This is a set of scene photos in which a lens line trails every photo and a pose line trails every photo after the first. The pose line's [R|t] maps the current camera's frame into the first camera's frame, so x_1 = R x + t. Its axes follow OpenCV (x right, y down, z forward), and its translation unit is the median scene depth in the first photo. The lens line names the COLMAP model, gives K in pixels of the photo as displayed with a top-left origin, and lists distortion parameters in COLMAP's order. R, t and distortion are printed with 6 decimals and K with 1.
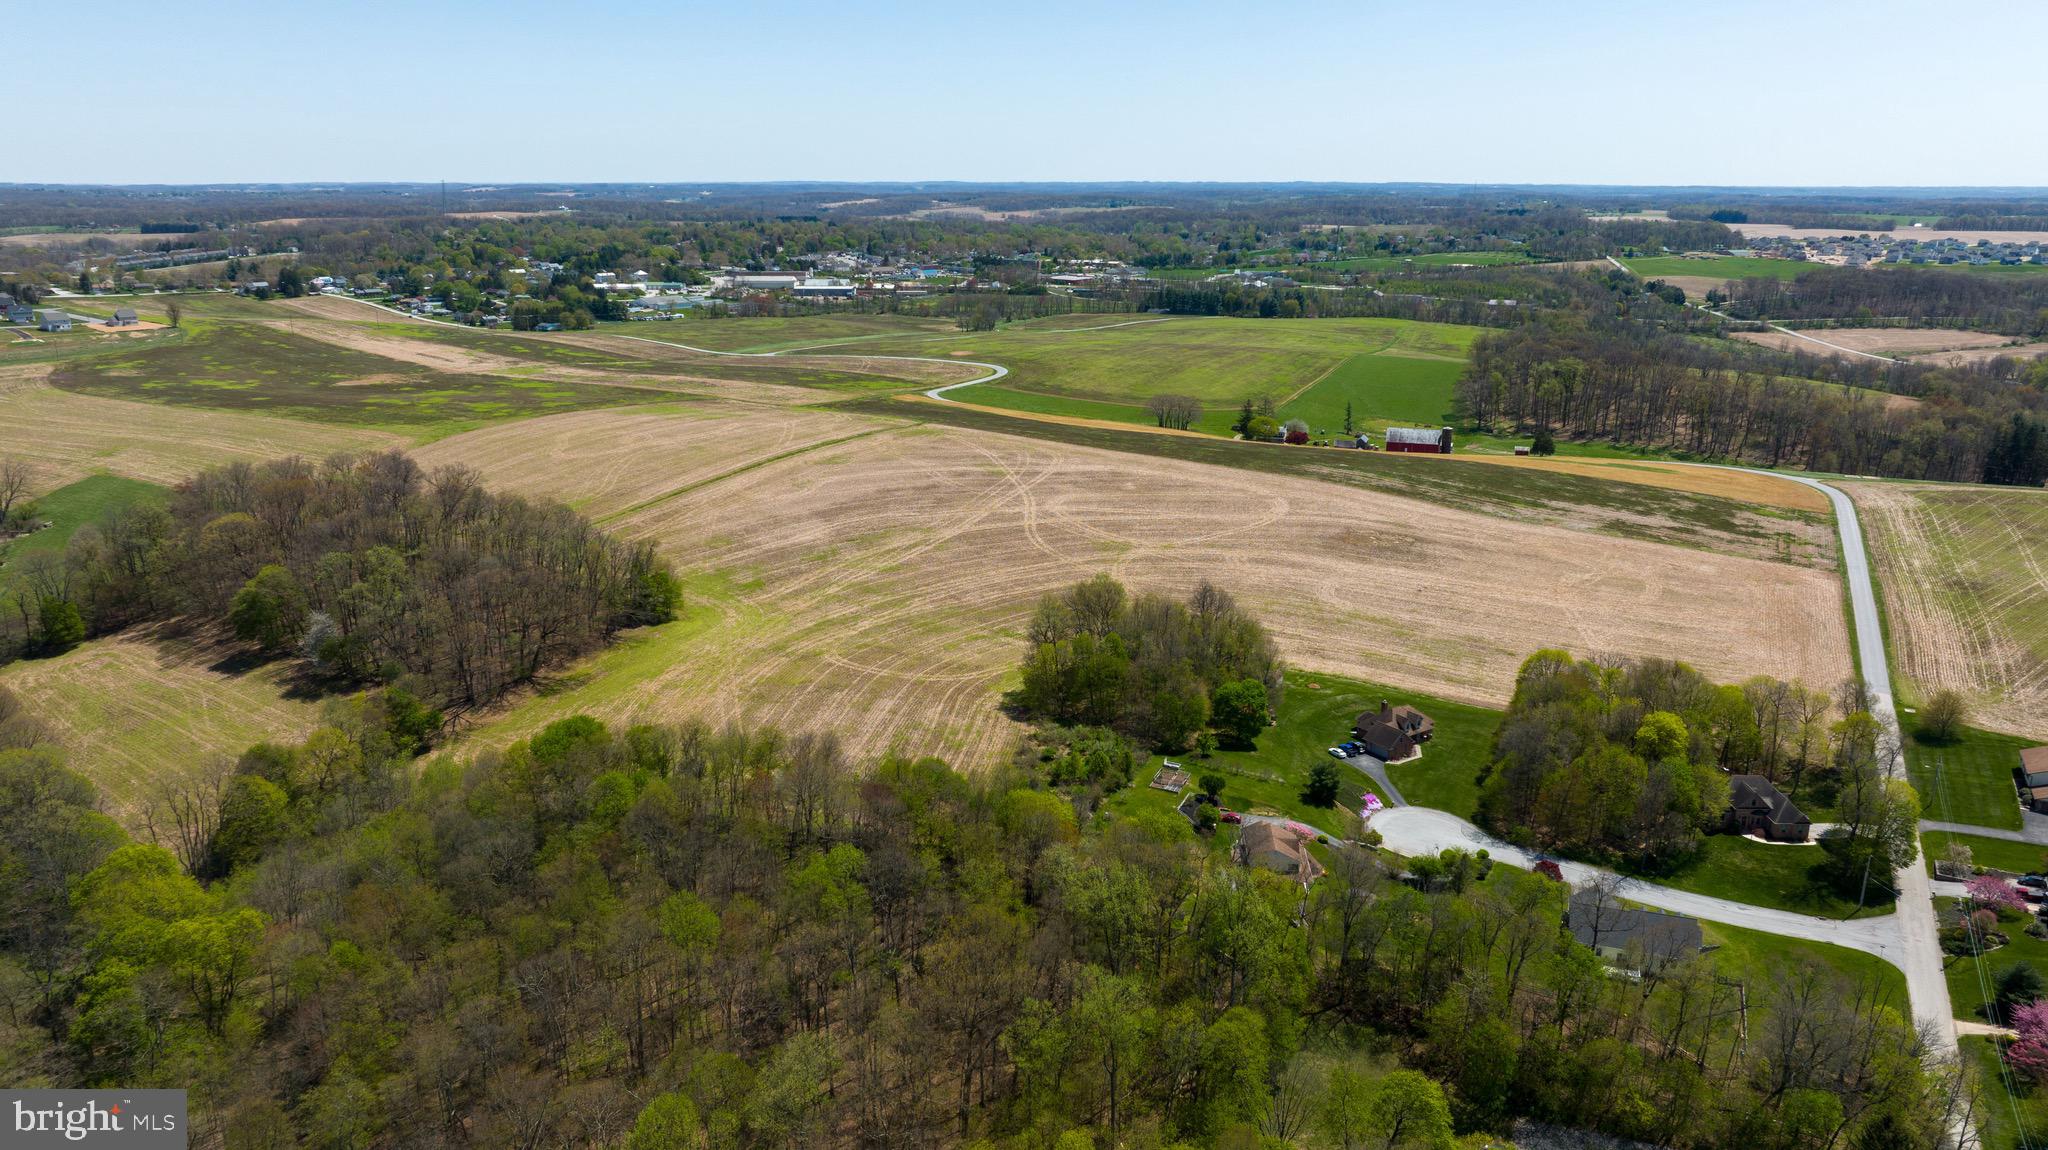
lens RADIAL K [[1441.9, 0, 1030.1], [0, 1441.9, 556.4], [0, 0, 1]] dist [-0.041377, 0.045175]
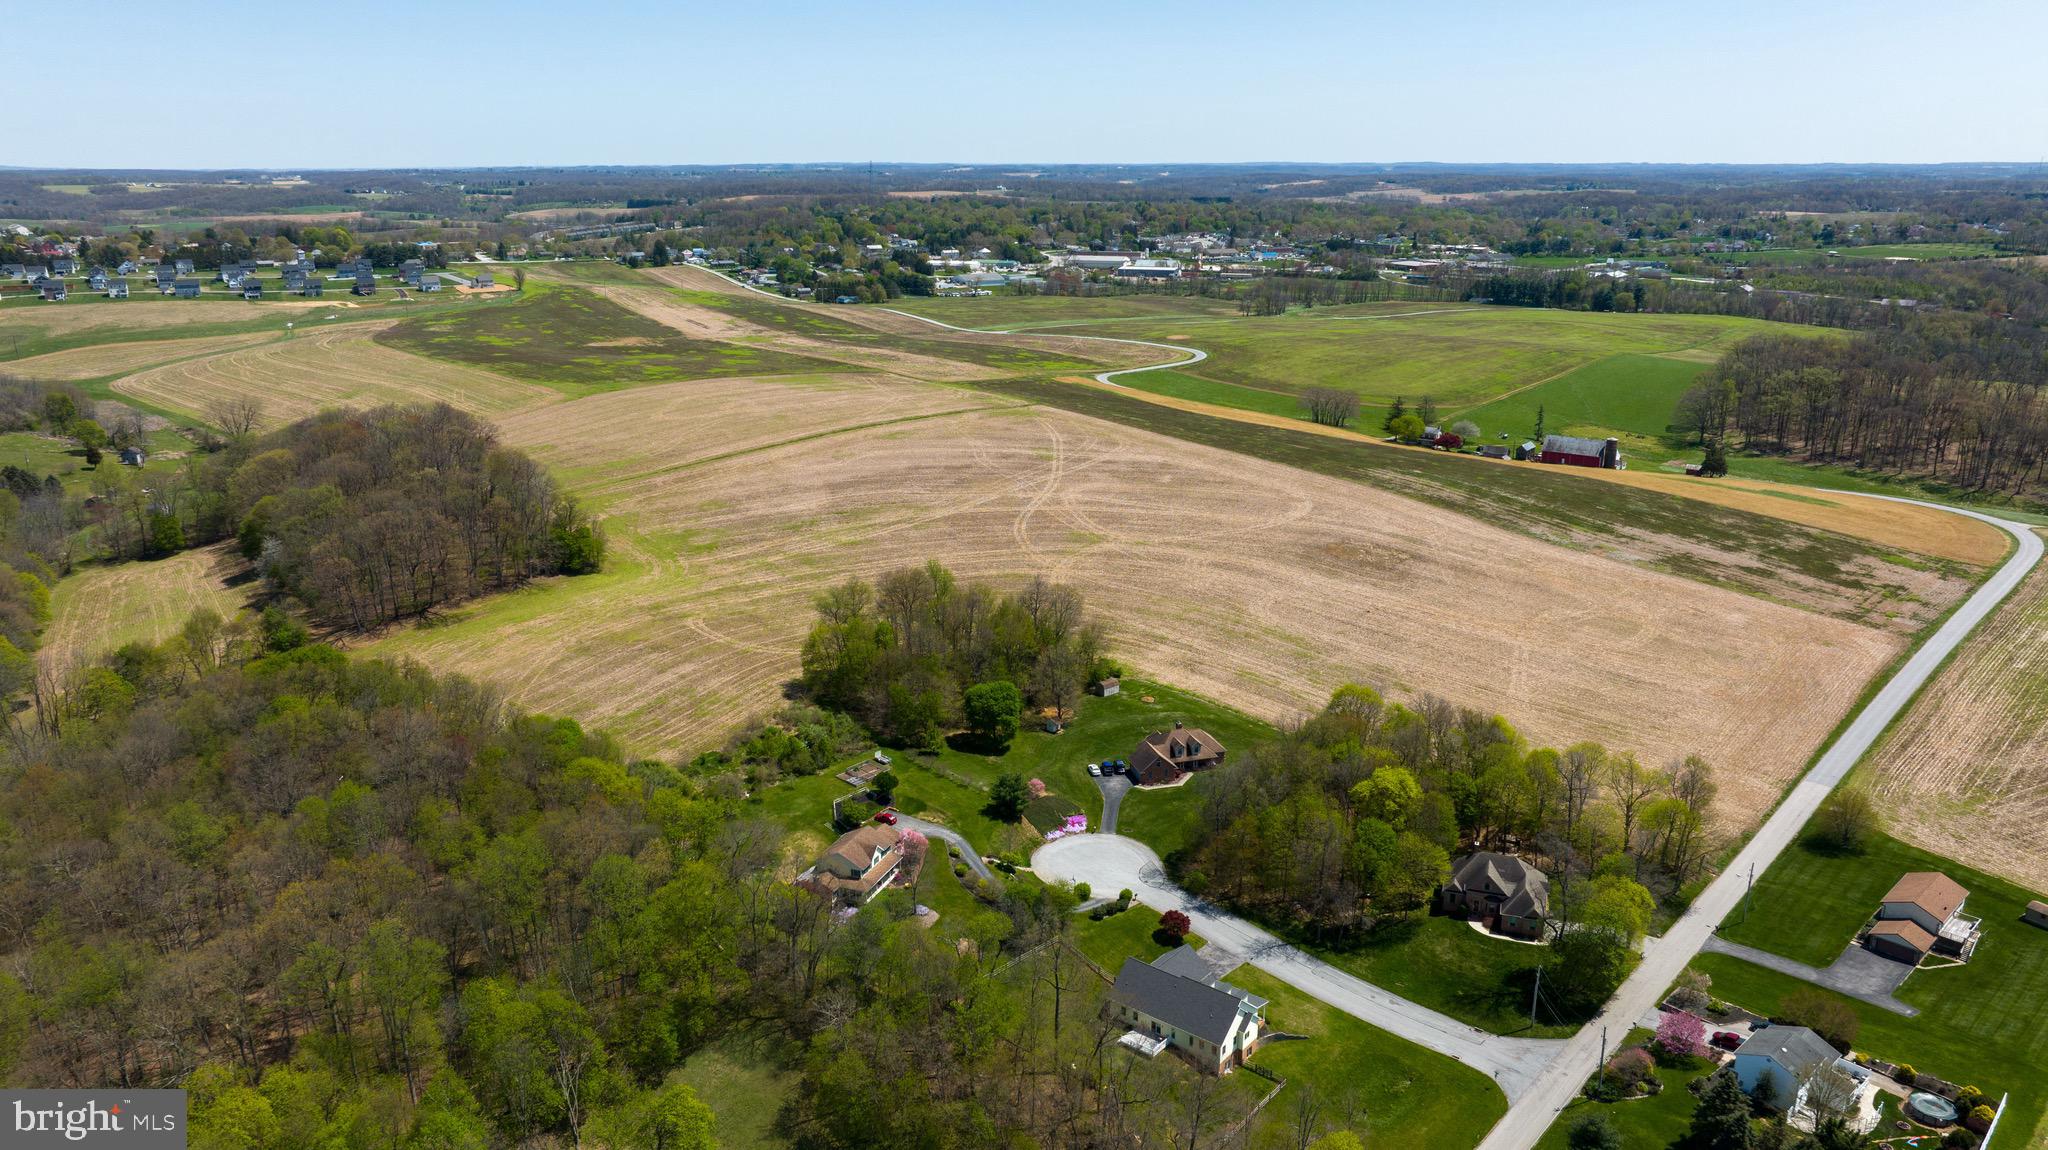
lens RADIAL K [[1441.9, 0, 1031.7], [0, 1441.9, 563.5], [0, 0, 1]] dist [-0.041377, 0.045175]
pose [[0.949619, 0.081465, -0.302635, 0.181876], [-0.076311, 0.996667, 0.028836, -0.008752], [0.303976, -0.004289, 0.952670, 0.037958]]
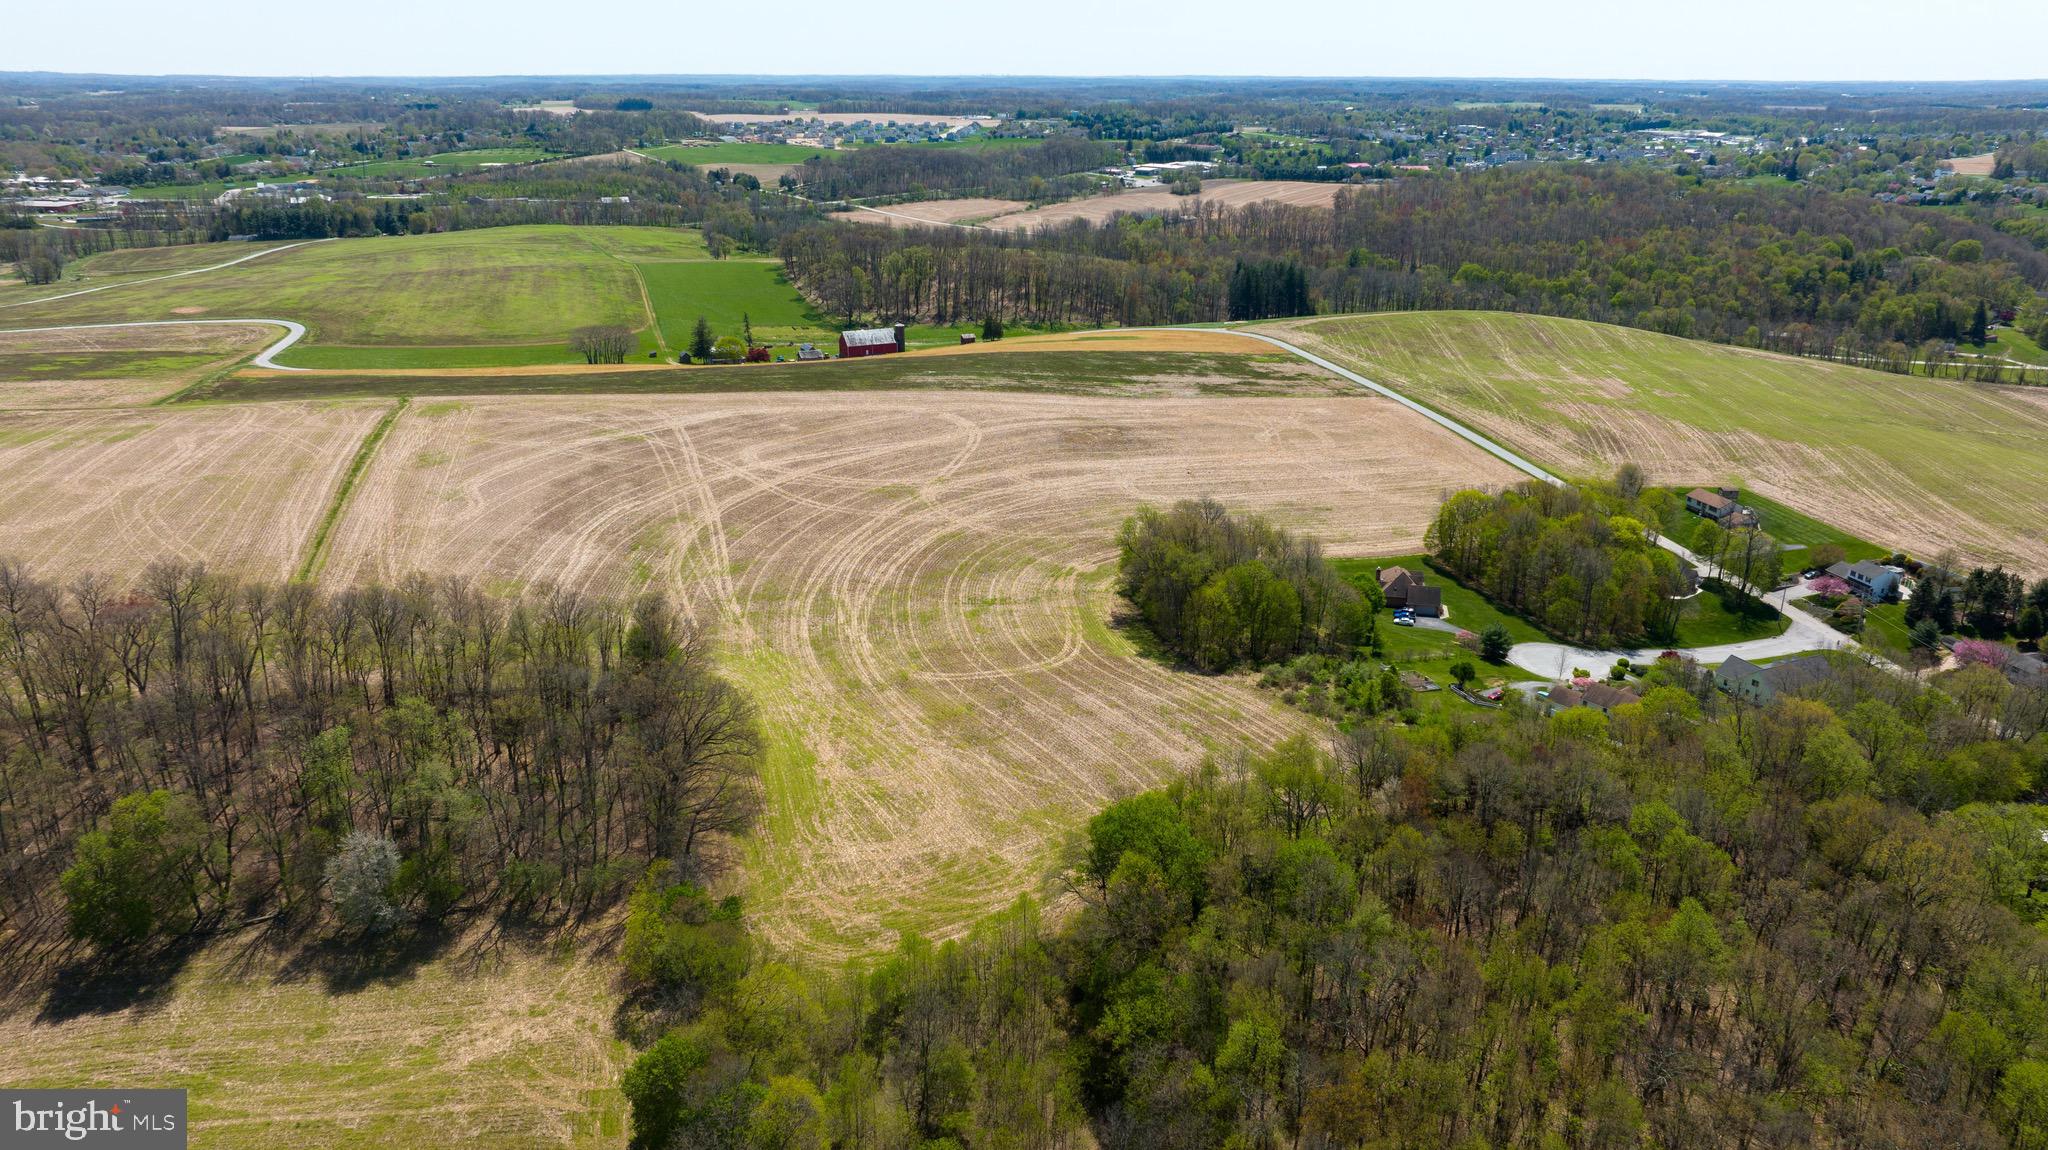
lens RADIAL K [[1441.9, 0, 1029.5], [0, 1441.9, 571.4], [0, 0, 1]] dist [-0.041377, 0.045175]
pose [[0.720163, -0.229797, 0.654644, -0.276236], [0.176684, 0.973191, 0.147249, -0.043521], [-0.670931, 0.009622, 0.741457, 0.158476]]
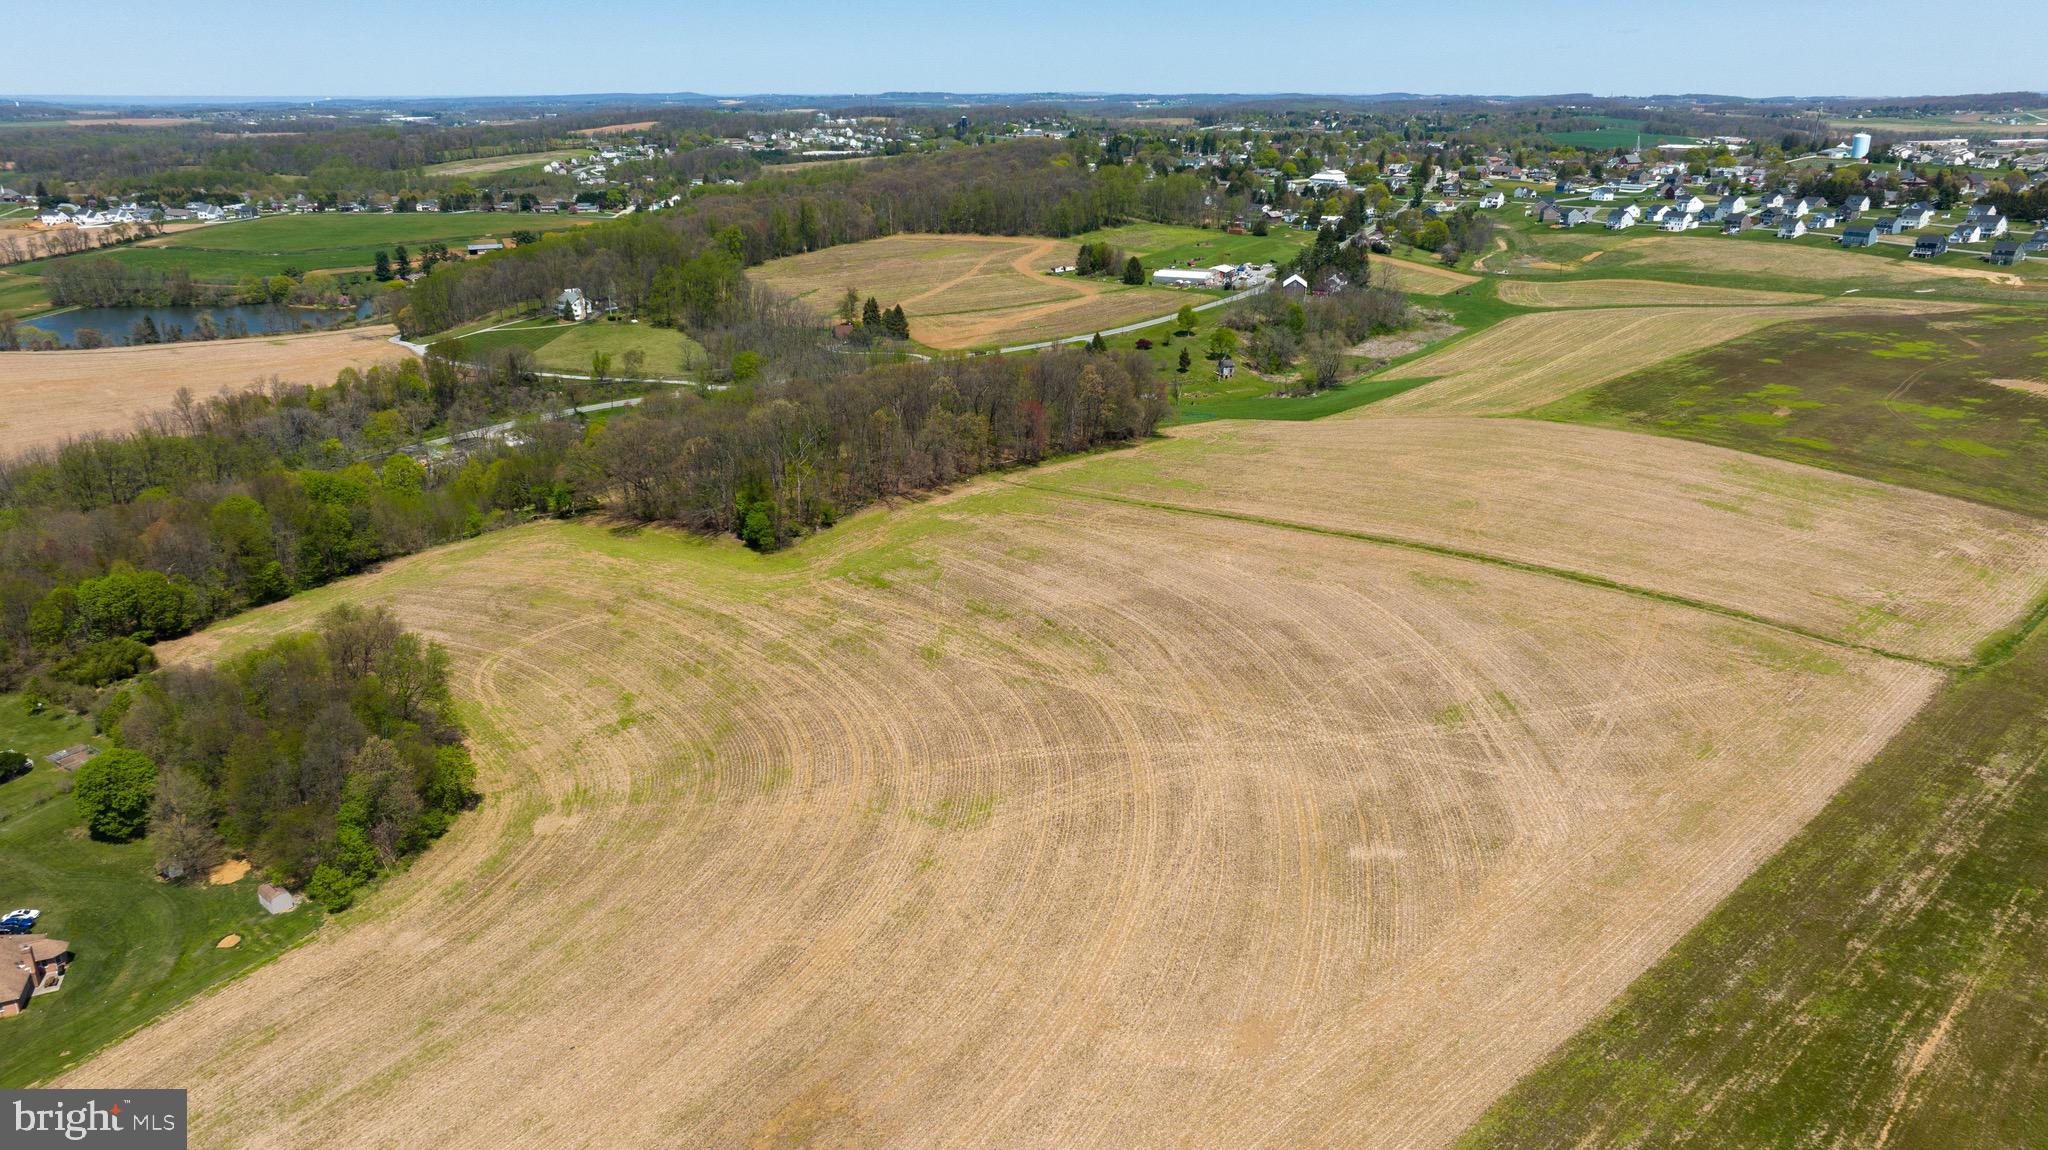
lens RADIAL K [[1441.9, 0, 1022.2], [0, 1441.9, 582.1], [0, 0, 1]] dist [-0.041377, 0.045175]
pose [[-0.205303, 0.319080, -0.925223, 0.288586], [-0.251604, 0.896380, 0.364963, -0.157095], [0.945805, 0.307718, -0.103748, 0.601281]]
